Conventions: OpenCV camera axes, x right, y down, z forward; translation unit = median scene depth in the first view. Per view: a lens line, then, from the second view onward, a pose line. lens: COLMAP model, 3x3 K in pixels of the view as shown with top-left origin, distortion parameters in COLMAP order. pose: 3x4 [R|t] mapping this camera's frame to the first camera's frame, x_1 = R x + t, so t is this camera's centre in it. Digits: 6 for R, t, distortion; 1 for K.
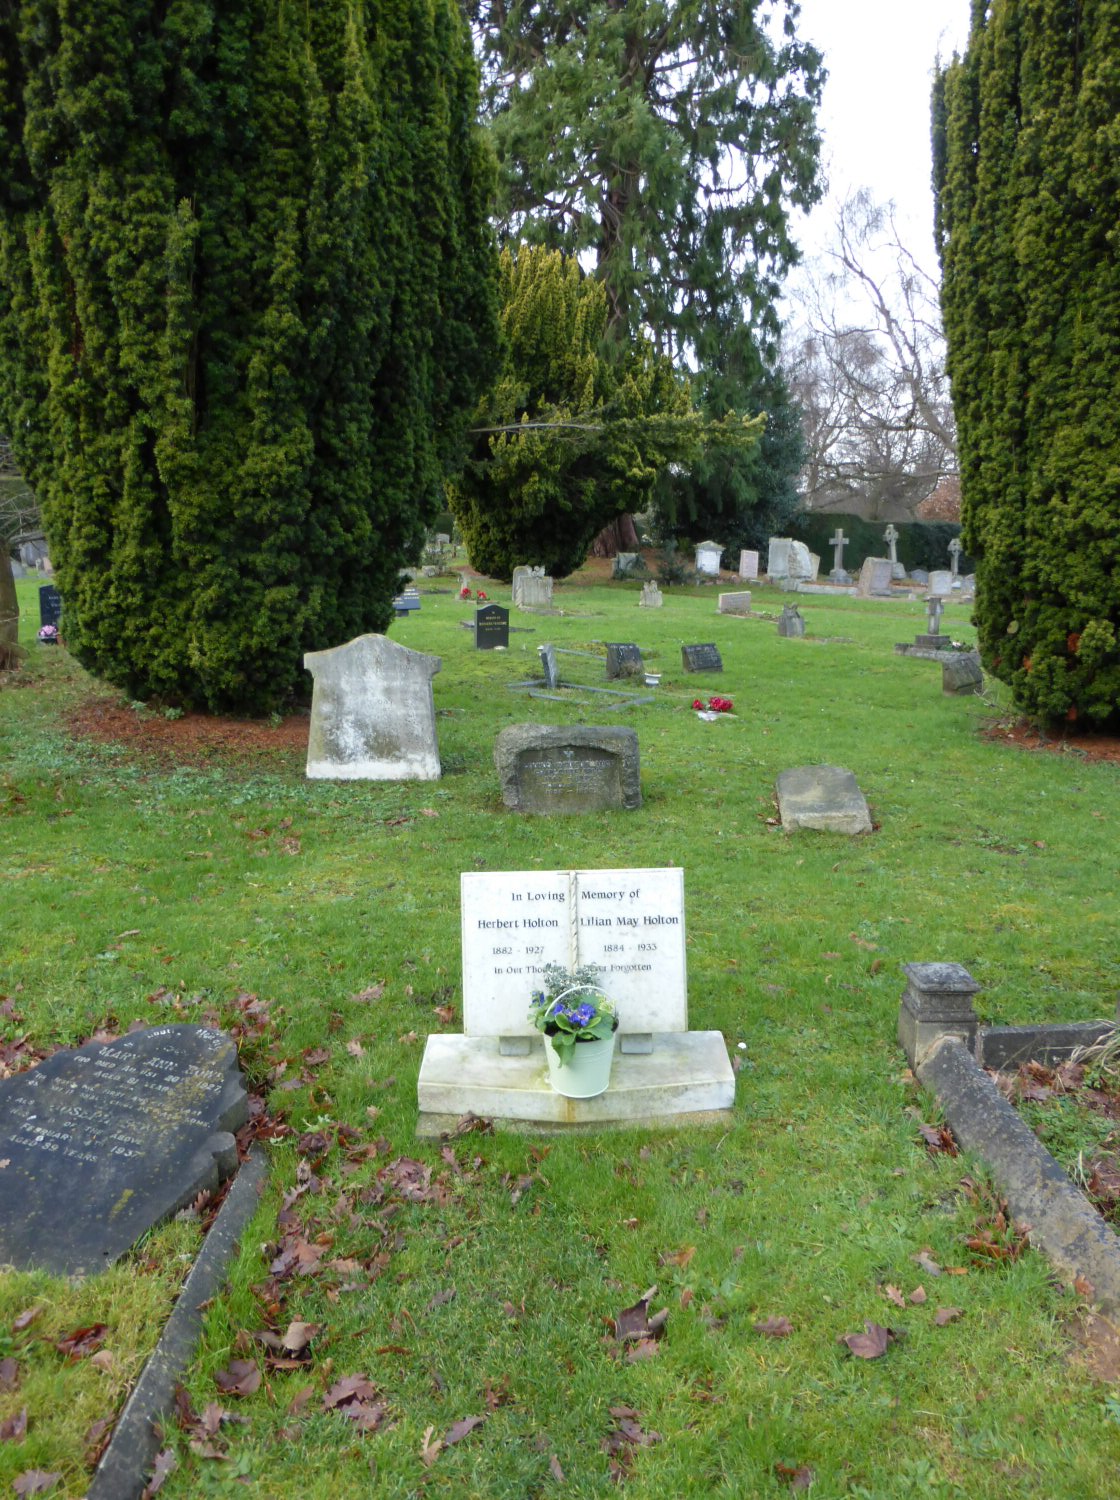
lens RADIAL K [[1123.9, 0, 563.8], [0, 1123.9, 770.1], [0, 0, 1]] dist [-0.073008, 0.088931]
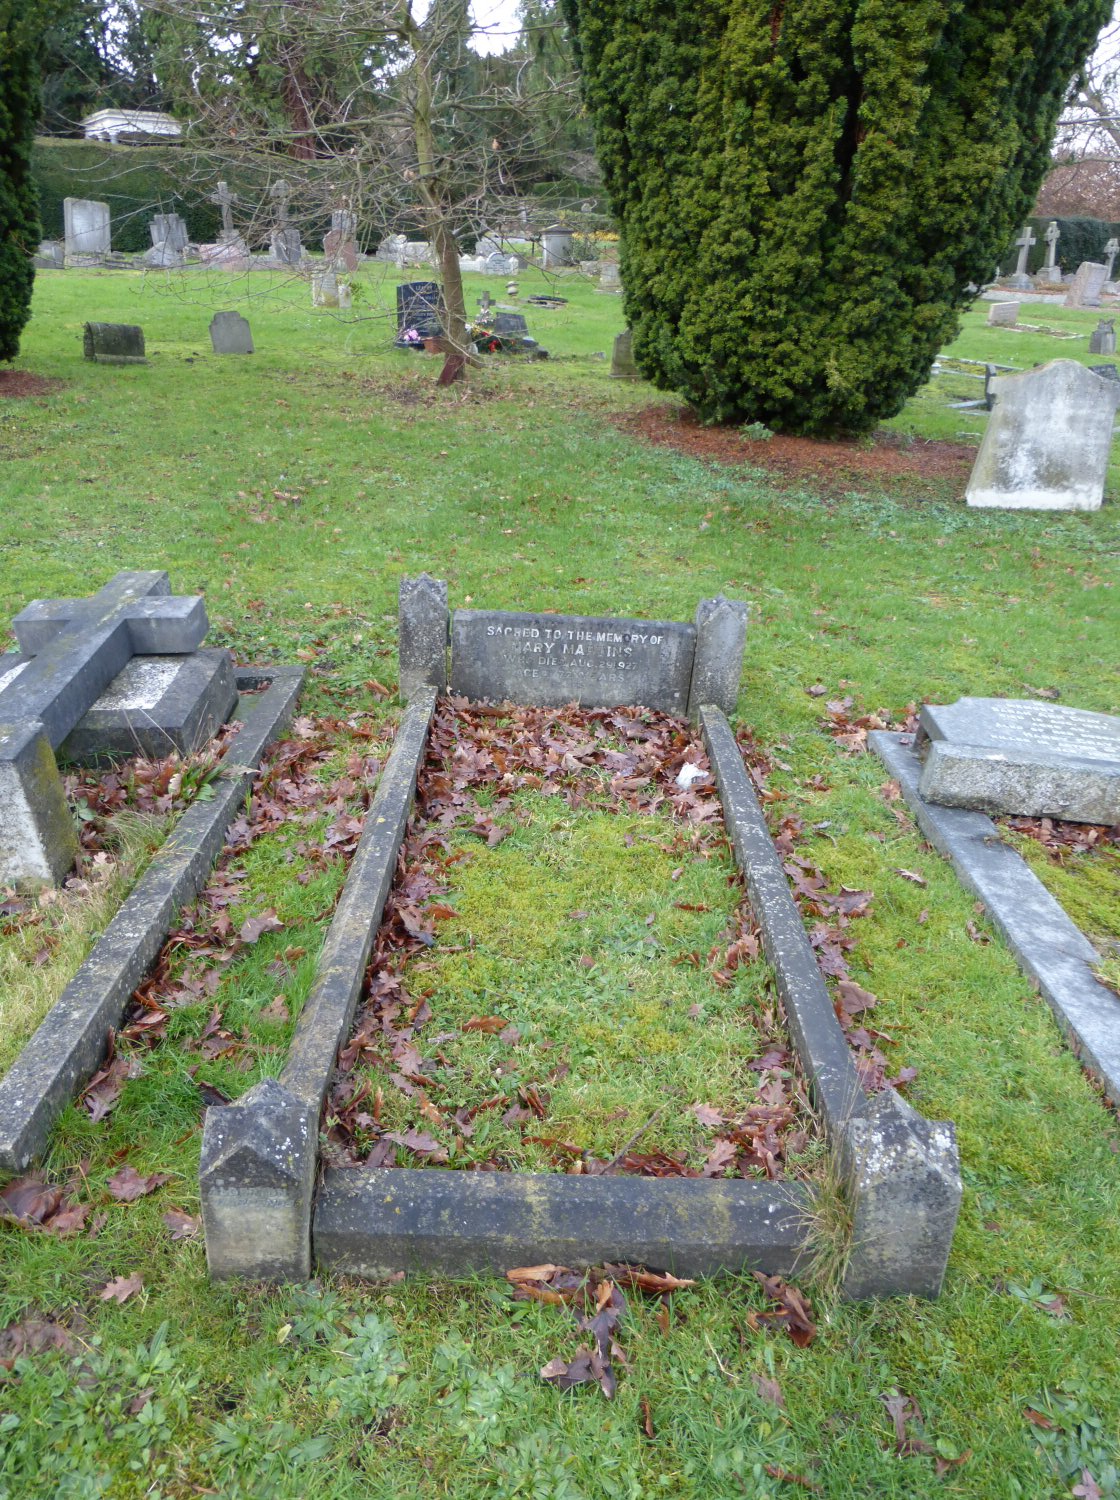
lens RADIAL K [[1111.9, 0, 563.6], [0, 1111.9, 776.4], [0, 0, 1]] dist [-0.048871, 0.040273]
pose [[0.999881, 0.012462, 0.009076, -0.586742], [-0.014376, 0.966310, 0.256979, -0.007558], [-0.005567, -0.257079, 0.966374, -0.028421]]
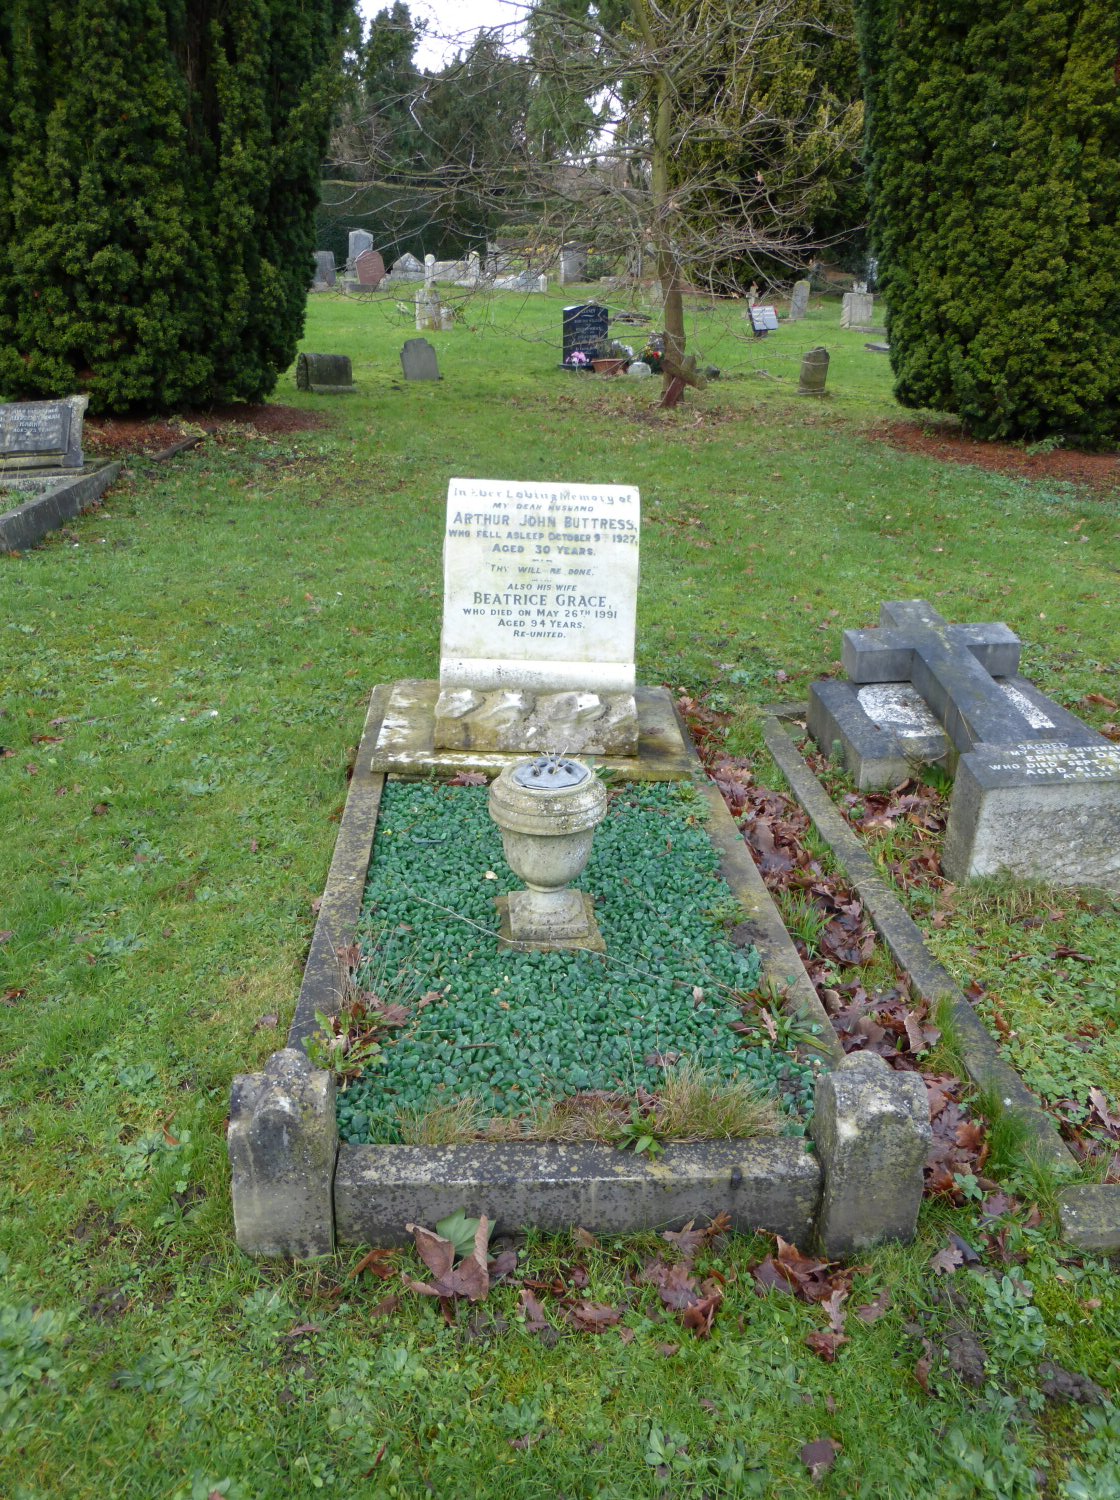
lens RADIAL K [[1109.4, 0, 555.5], [0, 1109.4, 785.8], [0, 0, 1]] dist [-0.058604, 0.039048]
pose [[0.997603, -0.035347, 0.059488, -0.967633], [0.018819, 0.965877, 0.258315, -0.020297], [-0.066589, -0.256577, 0.964227, -0.047877]]
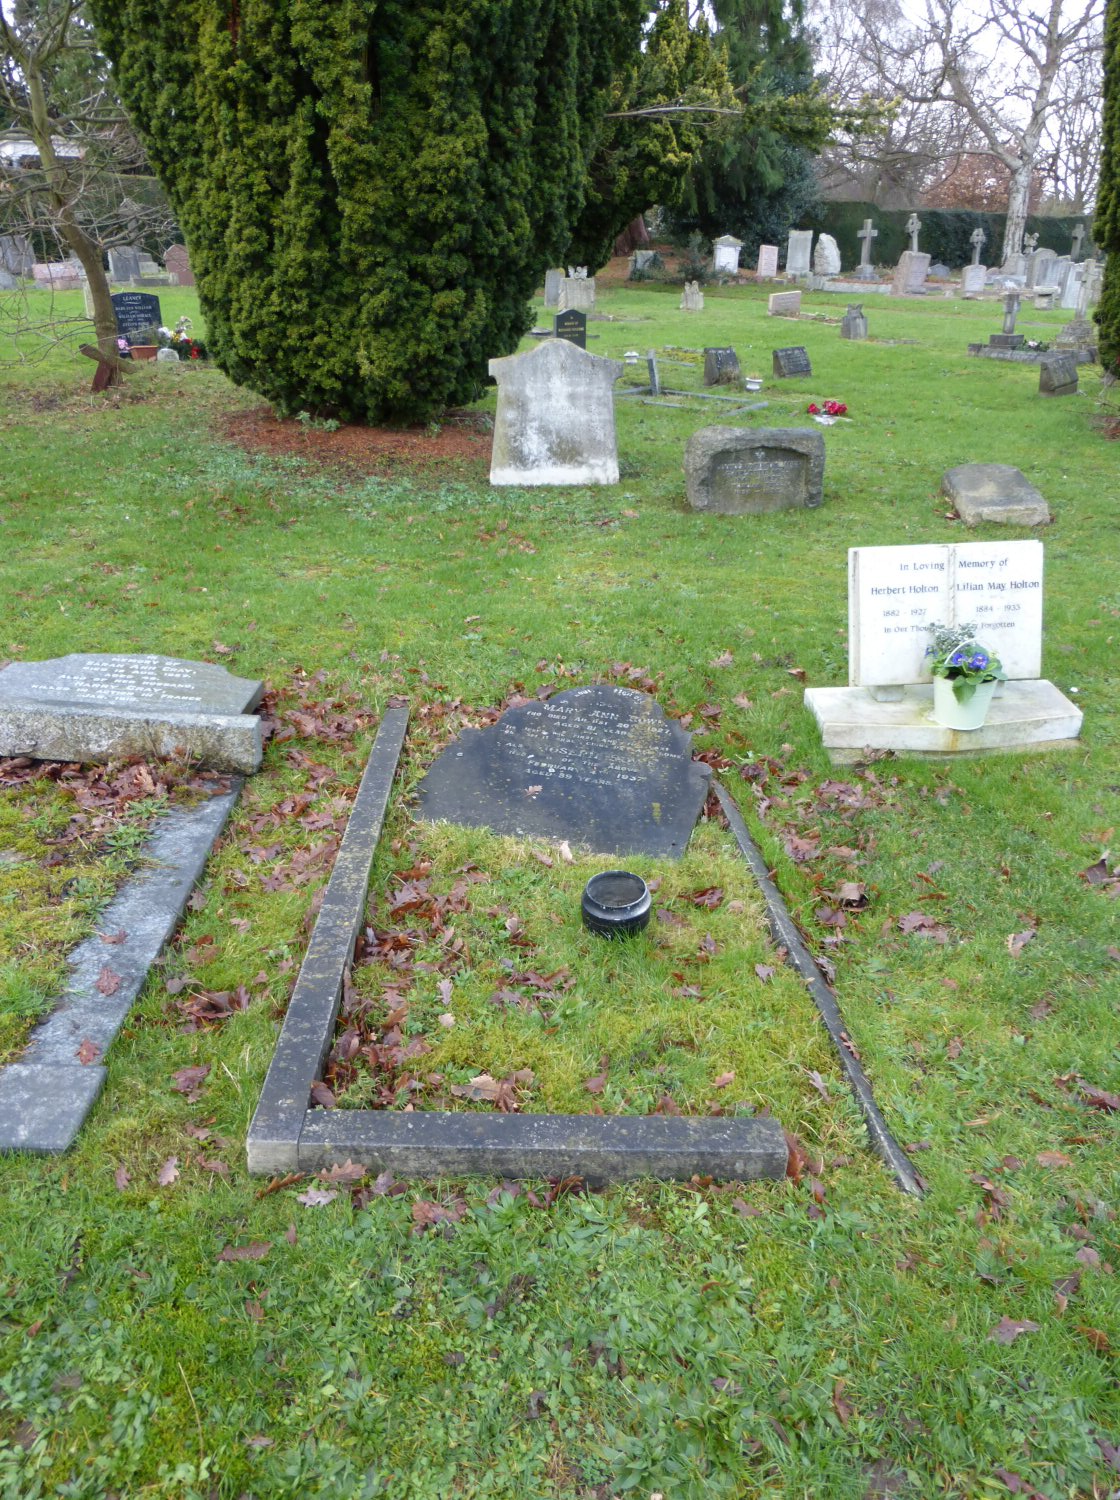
lens RADIAL K [[1114.7, 0, 563.4], [0, 1114.7, 769.7], [0, 0, 1]] dist [-0.036715, 0.027124]
pose [[0.999374, -0.026772, 0.023139, -0.188010], [0.020315, 0.969490, 0.244289, 0.012235], [-0.028973, -0.243665, 0.969426, -0.072555]]
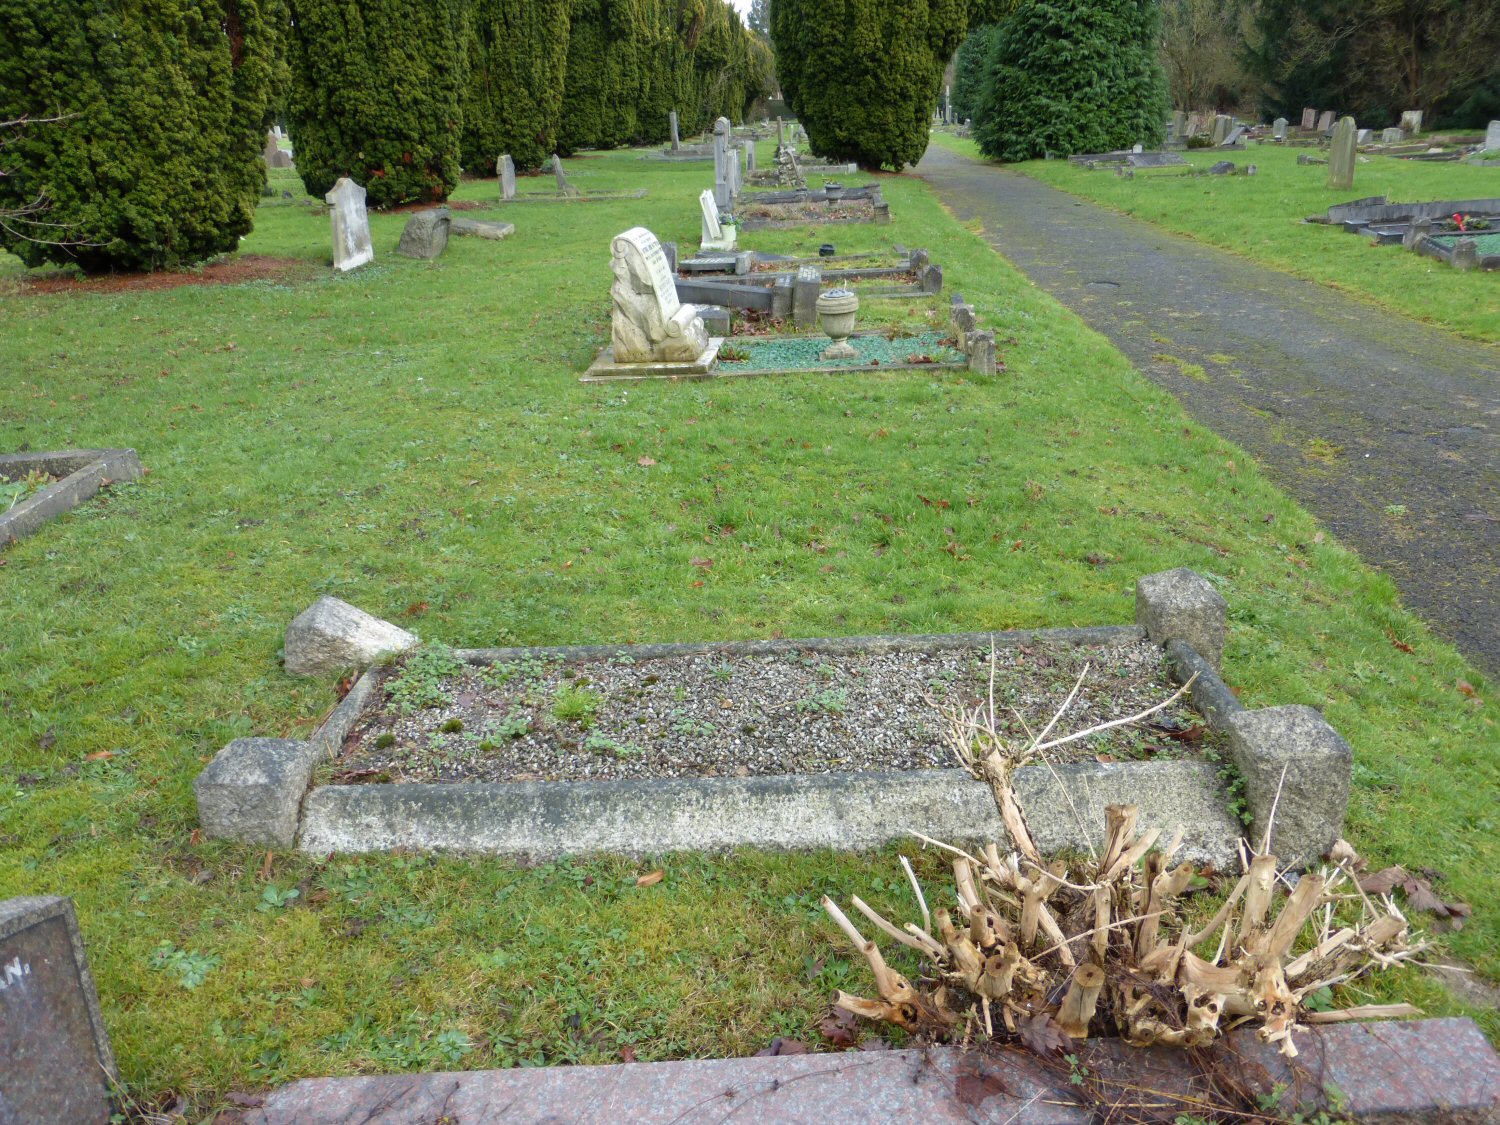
lens RADIAL K [[1123.9, 0, 699.3], [0, 1123.9, 560.9], [0, 0, 1]] dist [-0.073008, 0.088931]
pose [[0.073936, -0.392535, 0.916760, -1.839369], [0.248946, 0.897438, 0.364185, -0.075601], [-0.965691, 0.201297, 0.164073, 0.289454]]
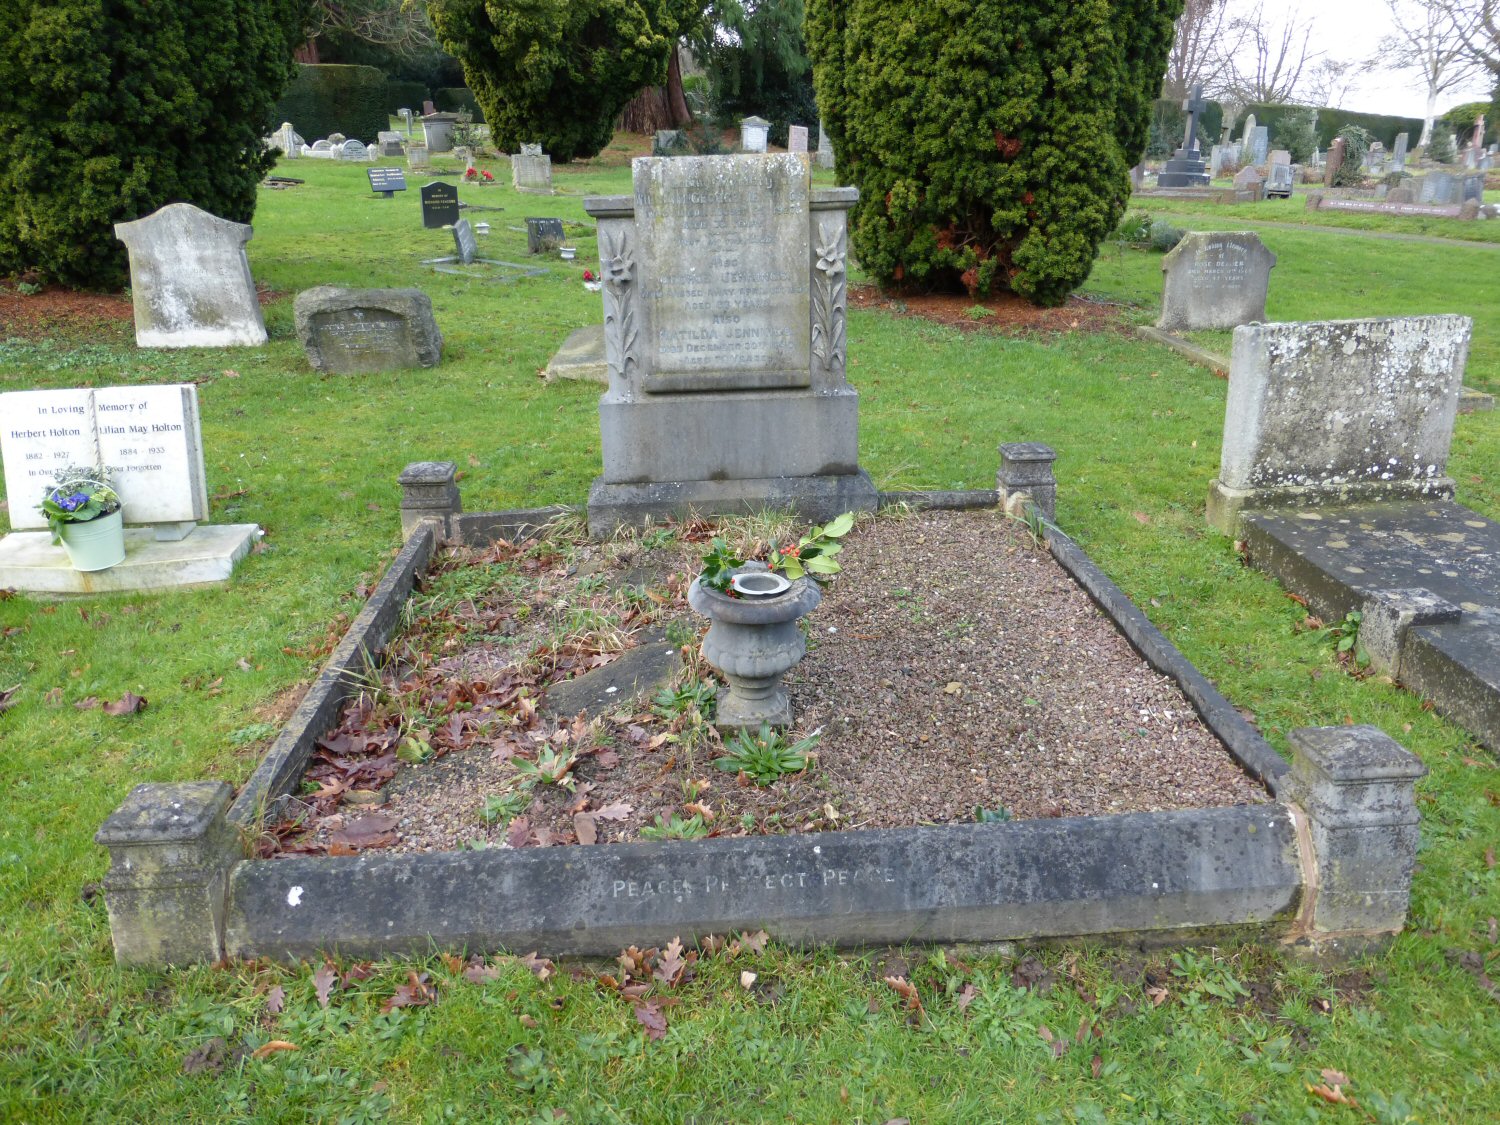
lens RADIAL K [[1121.3, 0, 750.0], [0, 1121.3, 562.5], [0, 0, 1]] dist [0.002827, -0.003433]
pose [[0.998263, -0.031516, 0.049785, 0.278977], [0.022469, 0.984697, 0.172818, 0.036210], [-0.054470, -0.171399, 0.983695, -0.100990]]
